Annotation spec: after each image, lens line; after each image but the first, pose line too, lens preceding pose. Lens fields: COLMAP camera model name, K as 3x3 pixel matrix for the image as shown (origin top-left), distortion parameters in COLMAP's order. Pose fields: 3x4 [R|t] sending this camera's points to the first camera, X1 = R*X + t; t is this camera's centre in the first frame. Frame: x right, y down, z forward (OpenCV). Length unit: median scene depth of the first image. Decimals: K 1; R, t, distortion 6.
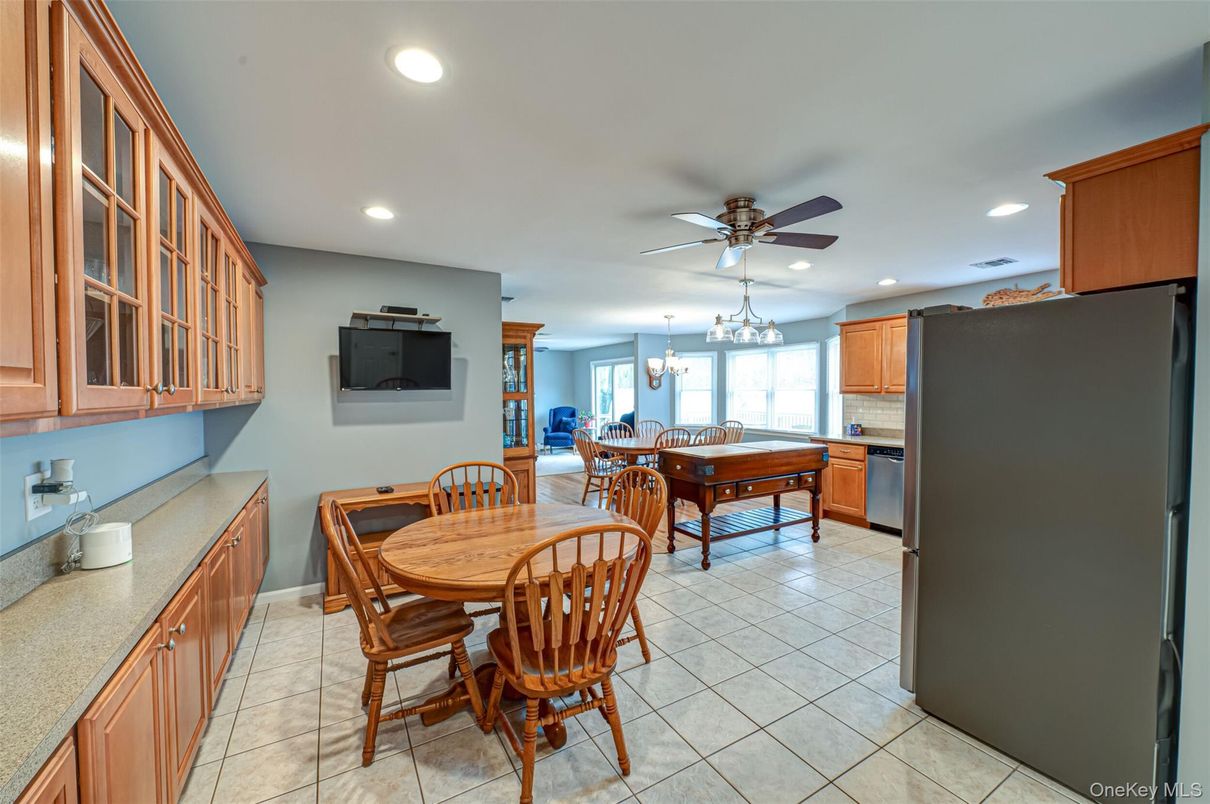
lens RADIAL K [[469.3, 0, 605.0], [0, 469.3, 402.0], [0, 0, 1]] dist [-0.002047, -0.000300]
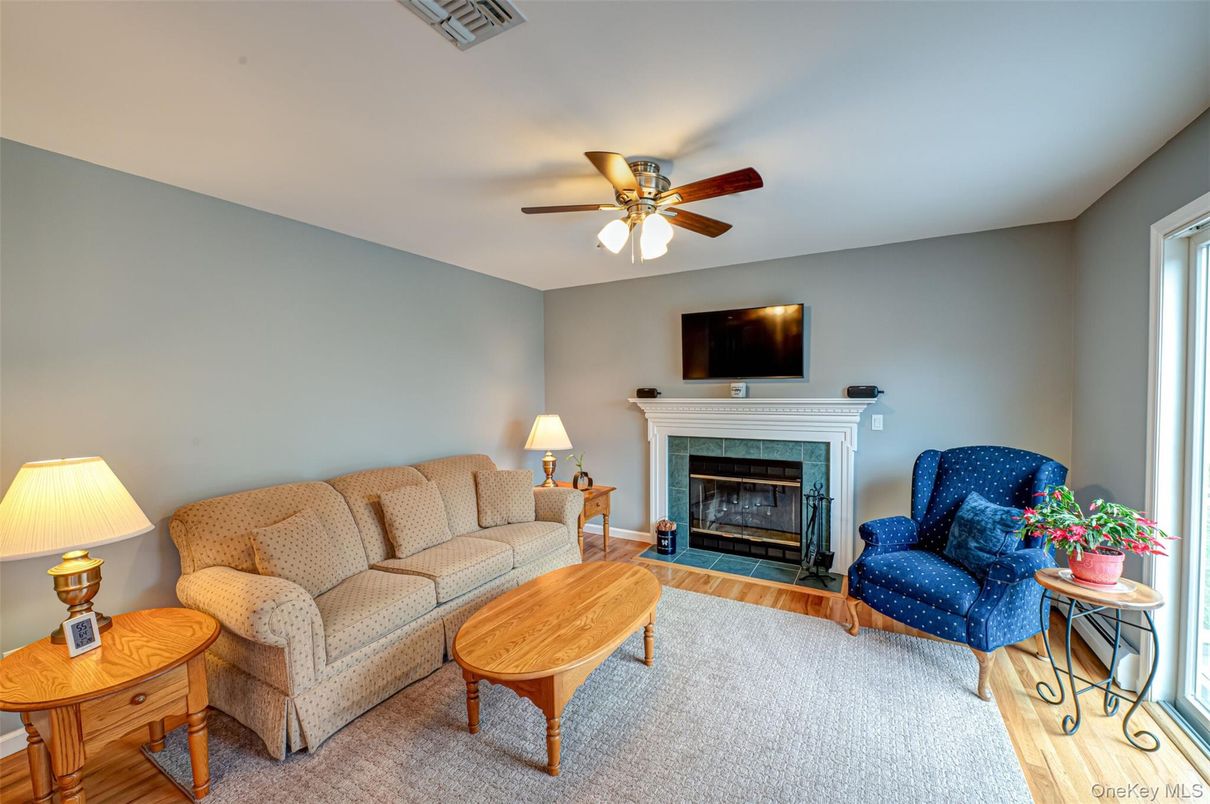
lens RADIAL K [[469.3, 0, 605.0], [0, 469.3, 402.0], [0, 0, 1]] dist [-0.002047, -0.000300]
pose [[0.497371, 0.026402, -0.867136, 0.024565], [-0.009575, 0.999643, 0.024944, -0.018908], [0.867485, -0.004104, 0.497446, 0.731152]]
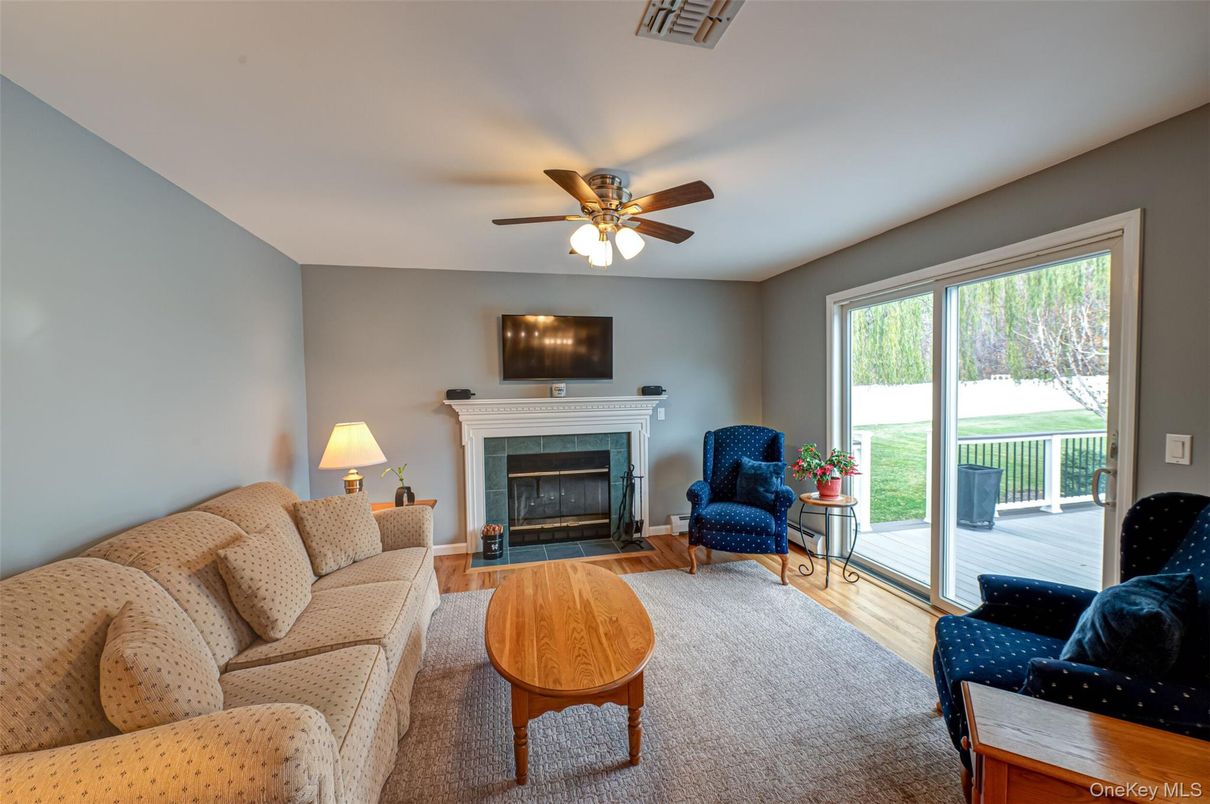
lens RADIAL K [[469.3, 0, 605.0], [0, 469.3, 402.0], [0, 0, 1]] dist [-0.002047, -0.000300]
pose [[0.948691, 0.001458, -0.316202, -0.077708], [0.004212, 0.999842, 0.017247, -0.016767], [0.316177, -0.017694, 0.948535, 0.639132]]
